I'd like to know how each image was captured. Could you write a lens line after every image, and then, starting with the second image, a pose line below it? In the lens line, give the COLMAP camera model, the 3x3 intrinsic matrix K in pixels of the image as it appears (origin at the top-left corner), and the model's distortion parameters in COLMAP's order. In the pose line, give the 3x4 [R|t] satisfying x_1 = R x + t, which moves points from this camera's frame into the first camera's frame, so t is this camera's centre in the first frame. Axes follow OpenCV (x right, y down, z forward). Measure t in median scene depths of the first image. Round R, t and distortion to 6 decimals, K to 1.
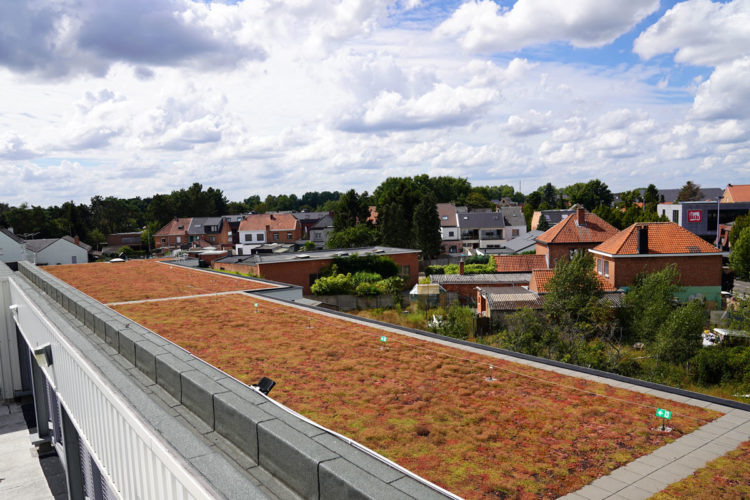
lens RADIAL K [[605.7, 0, 376.6], [0, 605.7, 270.1], [0, 0, 1]] dist [-0.131402, 0.104928]
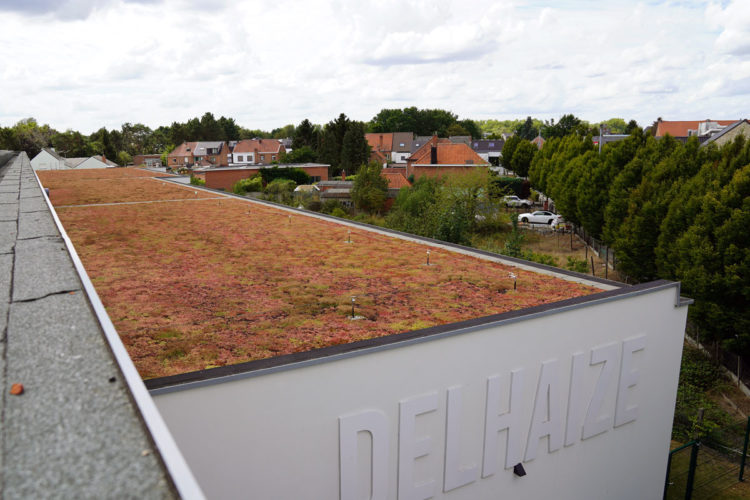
lens RADIAL K [[605.7, 0, 376.6], [0, 605.7, 270.1], [0, 0, 1]] dist [-0.131402, 0.104928]
pose [[0.994951, 0.037416, -0.093125, 0.149007], [-0.026989, 0.993475, 0.110809, 0.023205], [0.096663, -0.107736, 0.989469, -0.159719]]
